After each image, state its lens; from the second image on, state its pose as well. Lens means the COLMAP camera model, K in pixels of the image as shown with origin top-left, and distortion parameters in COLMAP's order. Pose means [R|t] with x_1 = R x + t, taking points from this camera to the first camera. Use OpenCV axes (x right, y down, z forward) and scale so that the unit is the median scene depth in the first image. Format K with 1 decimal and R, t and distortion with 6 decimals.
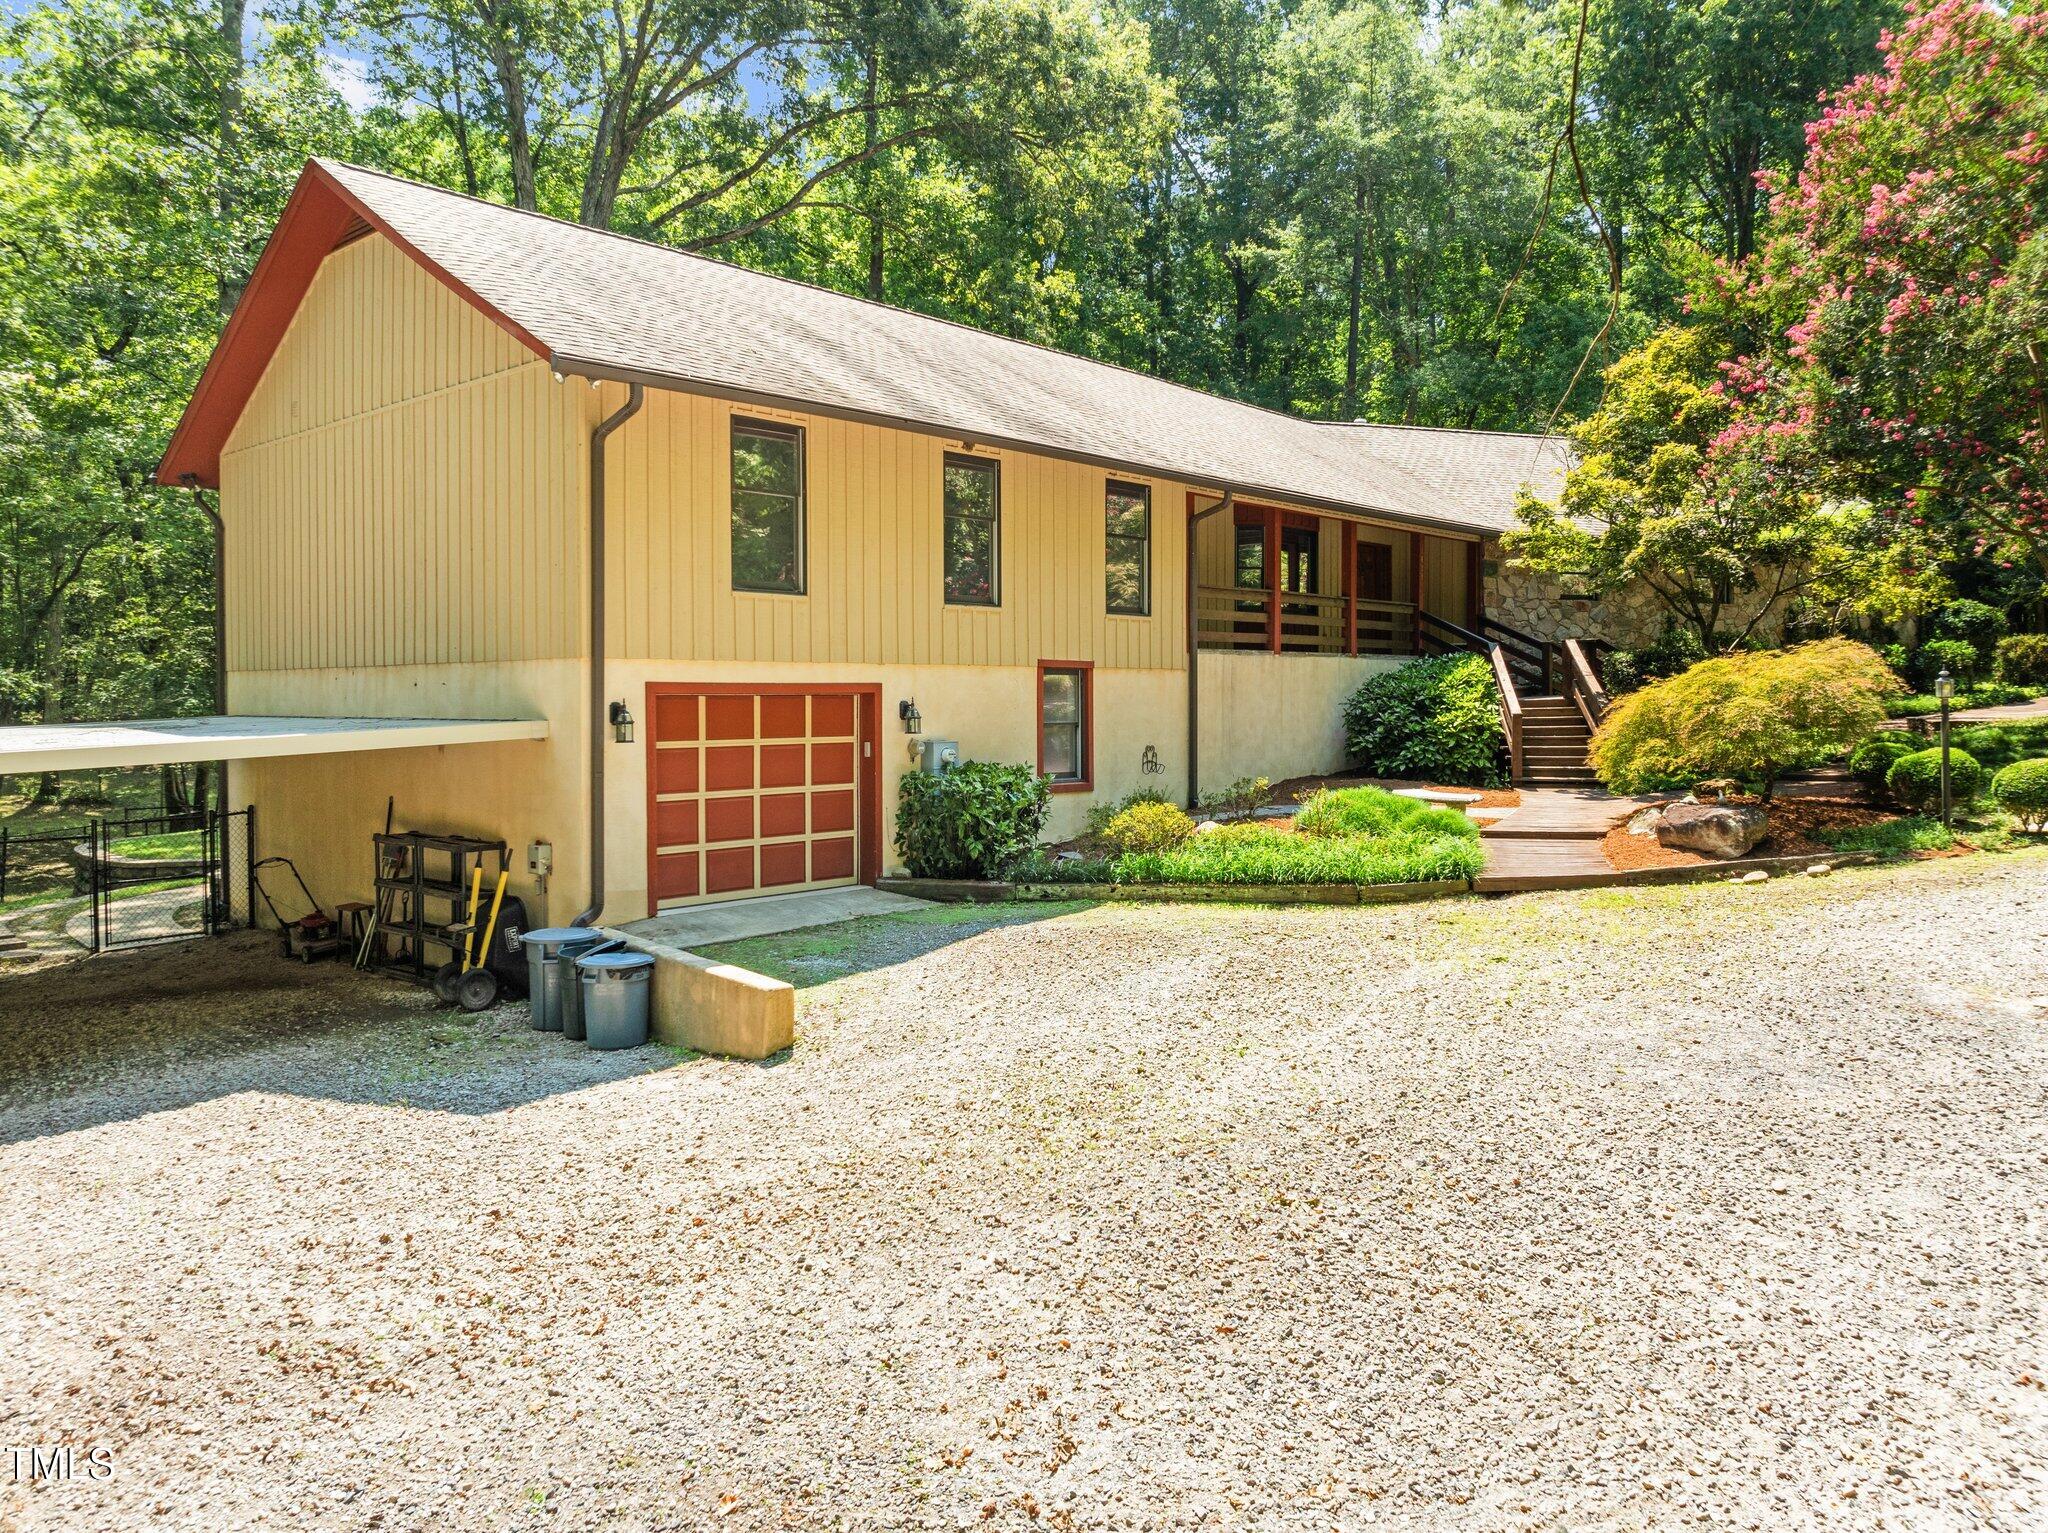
lens RADIAL K [[1459.6, 0, 1018.6], [0, 1459.6, 752.2], [0, 0, 1]] dist [-0.035472, -0.015237]
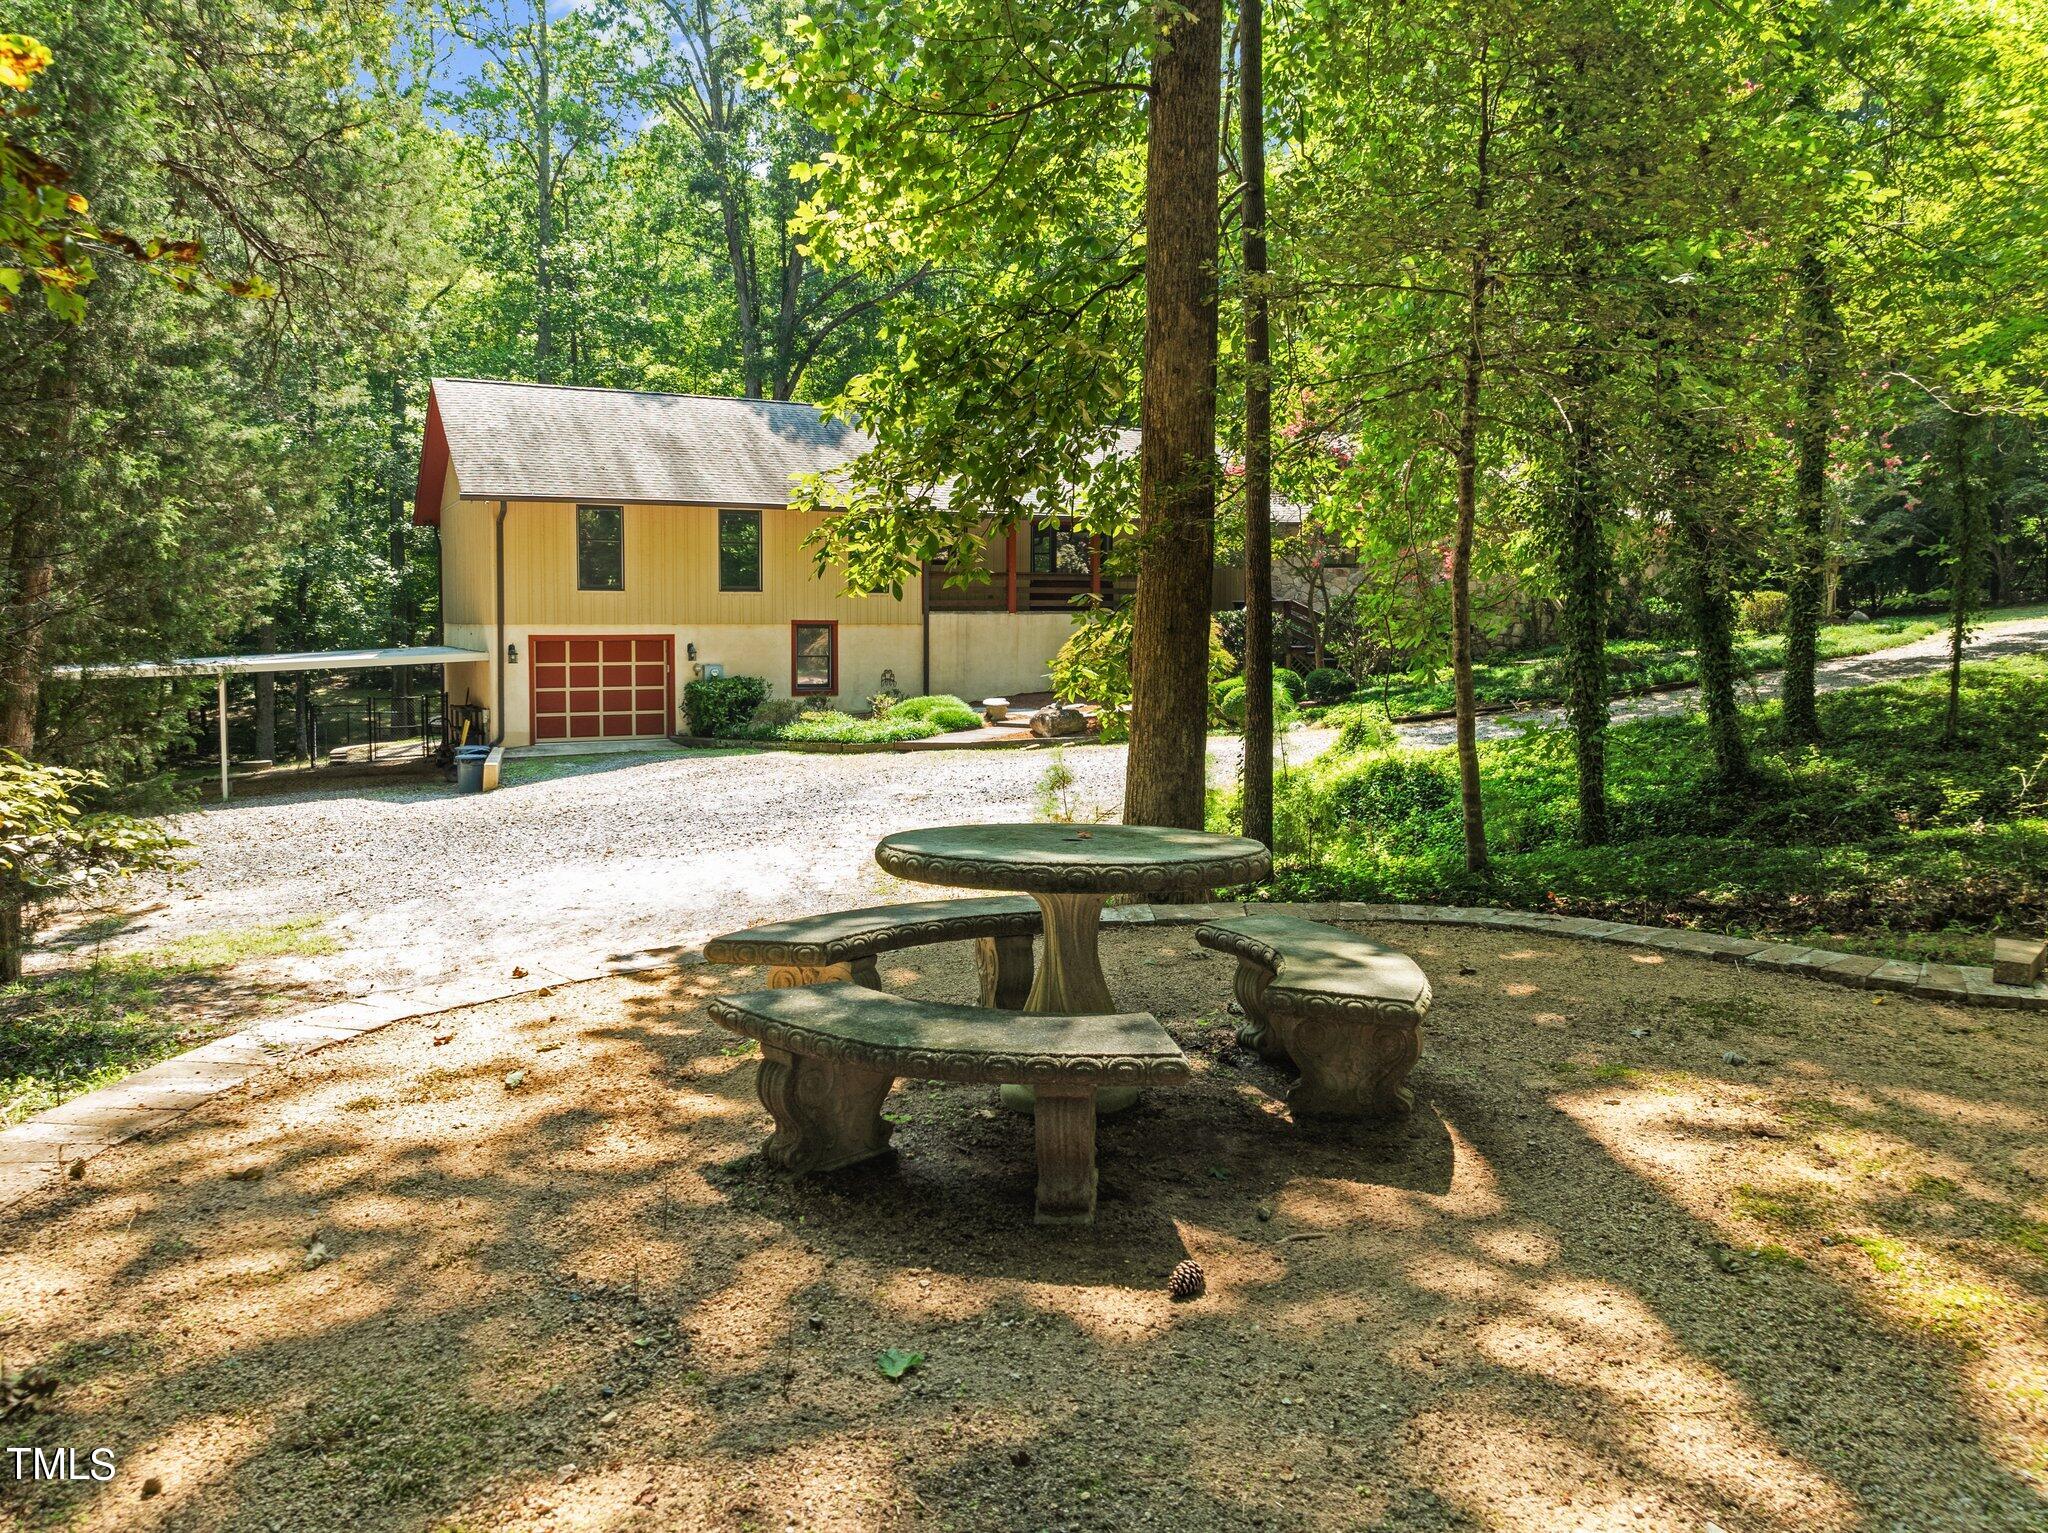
lens RADIAL K [[1450.4, 0, 1027.1], [0, 1450.4, 756.0], [0, 0, 1]] dist [-0.028894, -0.003861]
pose [[0.934159, 0.037860, -0.354844, 1.023620], [-0.017621, 0.998037, 0.060095, -0.010220], [0.356423, -0.049886, 0.932992, -0.629858]]
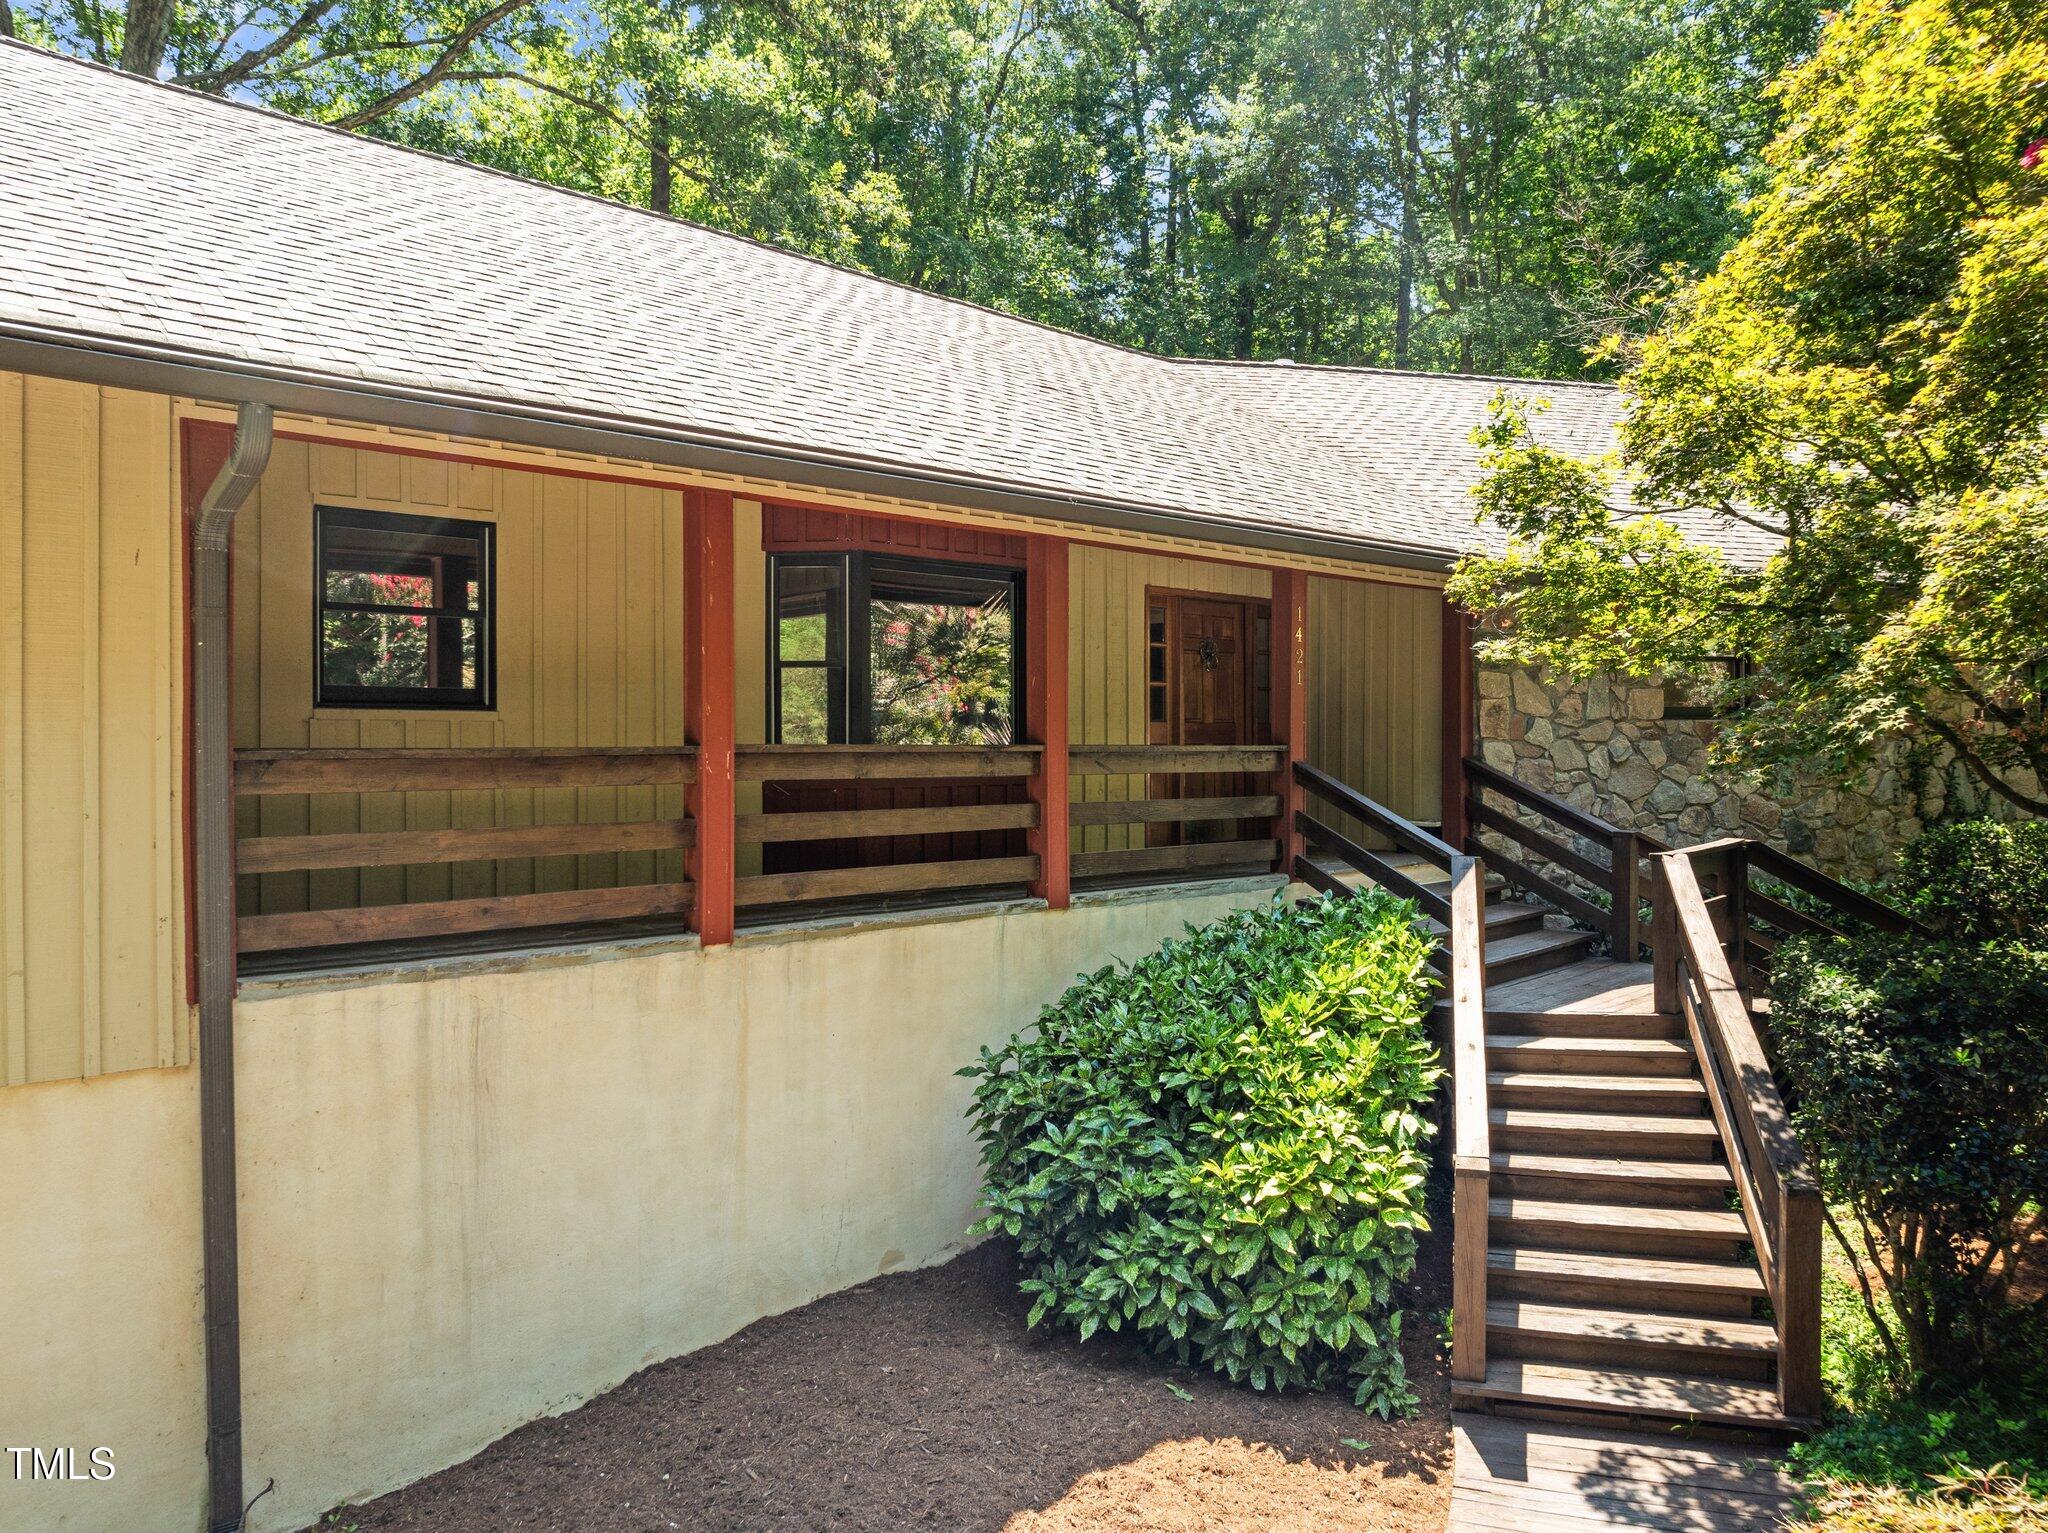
lens RADIAL K [[1446.6, 0, 1038.1], [0, 1446.6, 784.6], [0, 0, 1]] dist [-0.031534, -0.003902]
pose [[0.996718, 0.001896, -0.080933, 0.371835], [-0.003044, 0.999896, -0.014066, -0.133469], [0.080898, 0.014266, 0.996620, 0.931922]]
